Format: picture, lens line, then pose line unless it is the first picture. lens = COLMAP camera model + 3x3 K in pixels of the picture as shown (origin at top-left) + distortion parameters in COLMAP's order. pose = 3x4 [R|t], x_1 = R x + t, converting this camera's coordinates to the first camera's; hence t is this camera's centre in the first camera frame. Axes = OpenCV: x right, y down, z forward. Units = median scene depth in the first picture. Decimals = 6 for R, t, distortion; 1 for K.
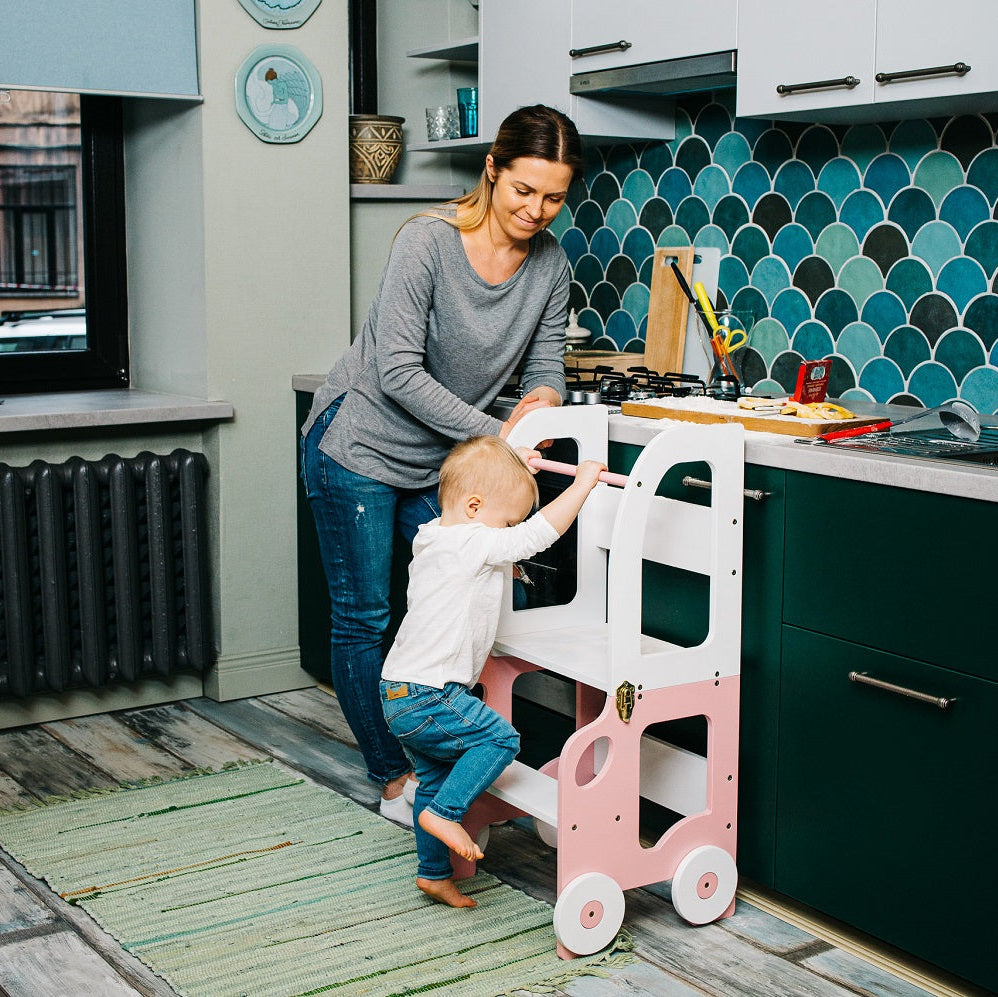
lens RADIAL K [[1659.1, 0, 462.3], [0, 1659.1, 447.8], [0, 0, 1]] dist [-0.052600, -0.015678]
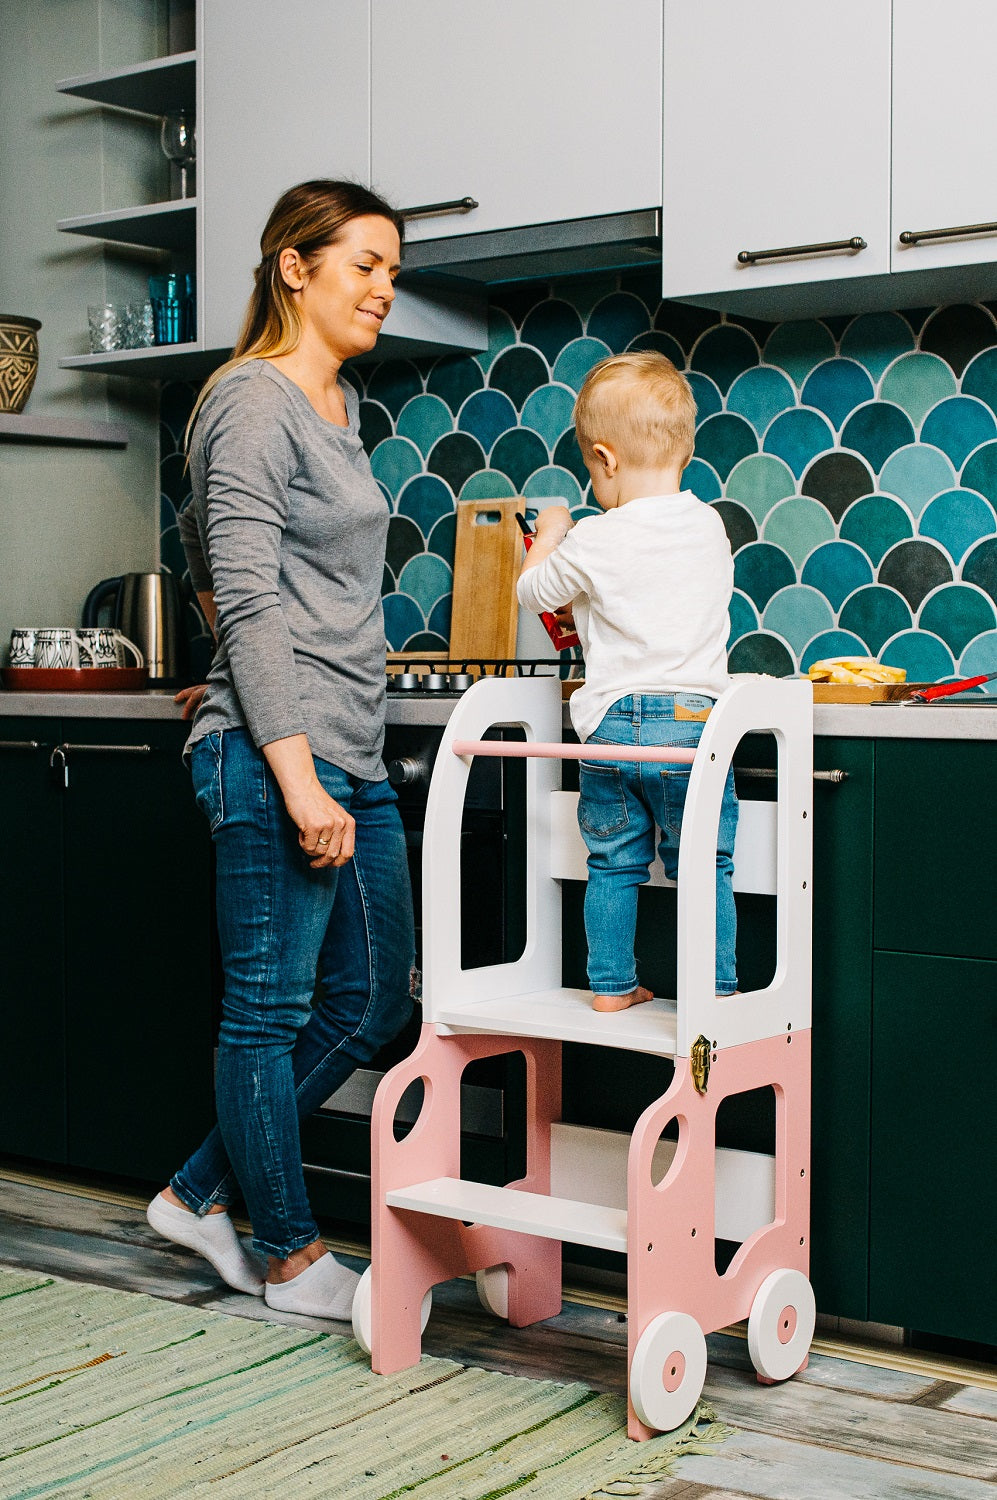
lens RADIAL K [[2357.1, 0, 502.6], [0, 2357.1, 785.9], [0, 0, 1]] dist [-0.059095, -0.011820]
pose [[0.939834, -0.022337, 0.340900, -0.250996], [0.042251, 0.997799, -0.051103, 0.063463], [-0.339008, 0.062432, 0.938710, 0.055839]]
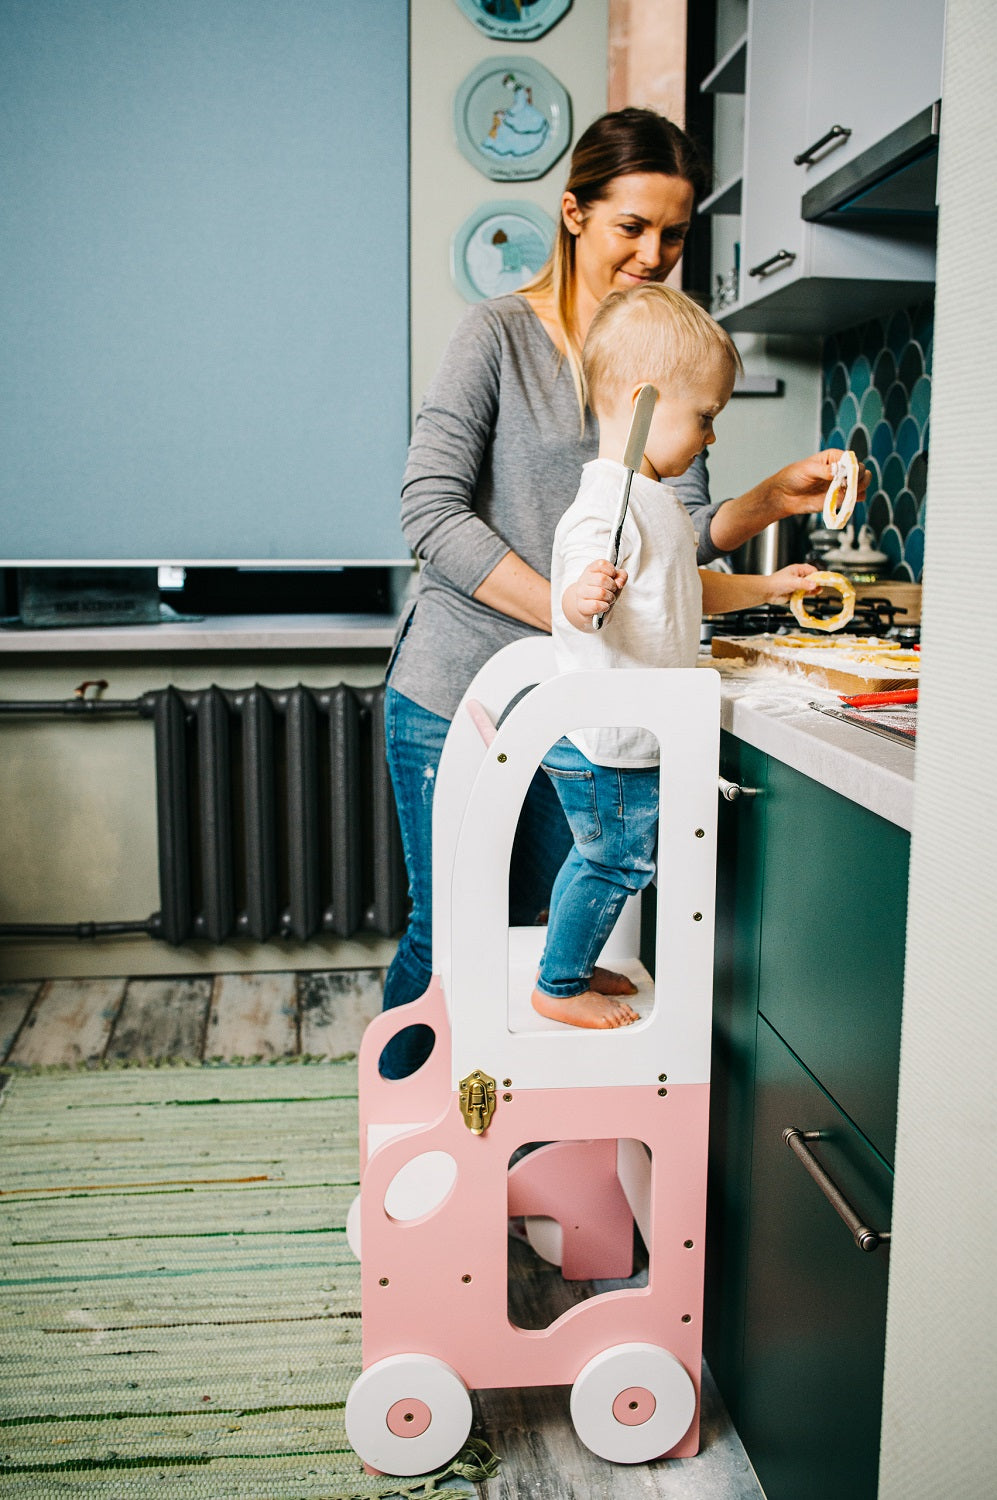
lens RADIAL K [[1482.7, 0, 498.5], [0, 1482.7, 750.0], [0, 0, 1]] dist [-0.048094, 0.011477]
pose [[0.903608, 0.072337, -0.422208, 0.257916], [-0.056821, 0.997170, 0.049237, -0.006105], [0.424575, -0.020500, 0.905161, 0.387031]]
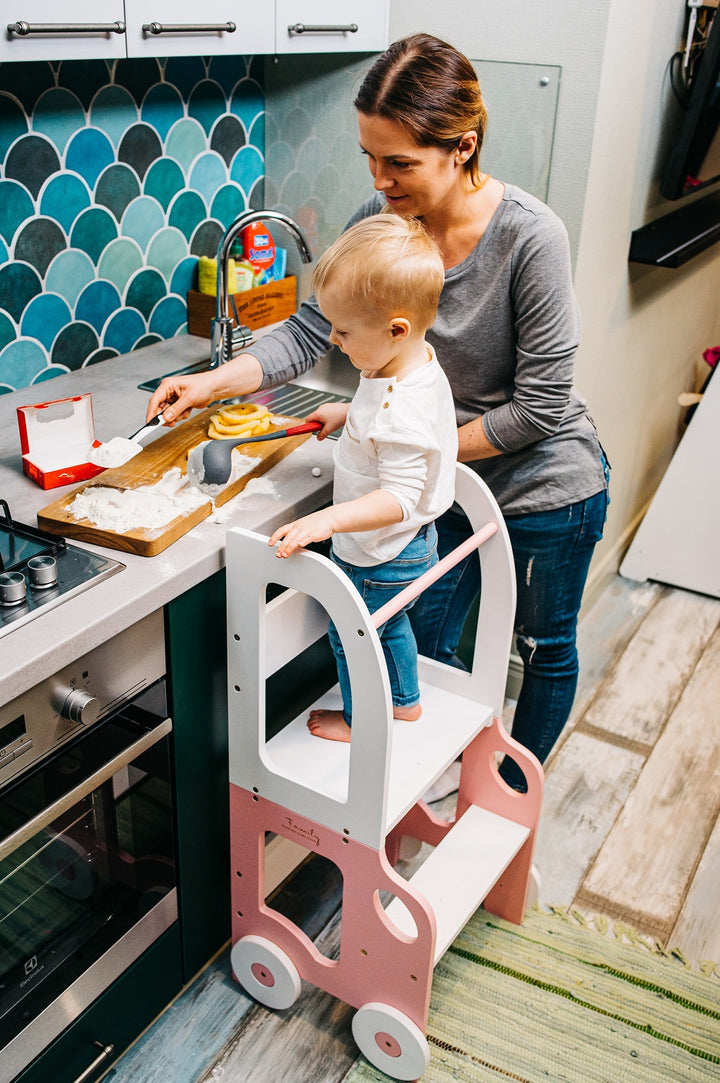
lens RADIAL K [[1079.6, 0, 360.0], [0, 1079.6, 541.5], [0, 0, 1]] dist [-0.045521, 0.007168]
pose [[-0.455569, -0.418374, 0.785761, -0.277254], [0.063783, 0.865069, 0.497581, -0.223586], [-0.887913, 0.276800, -0.367414, 1.003162]]
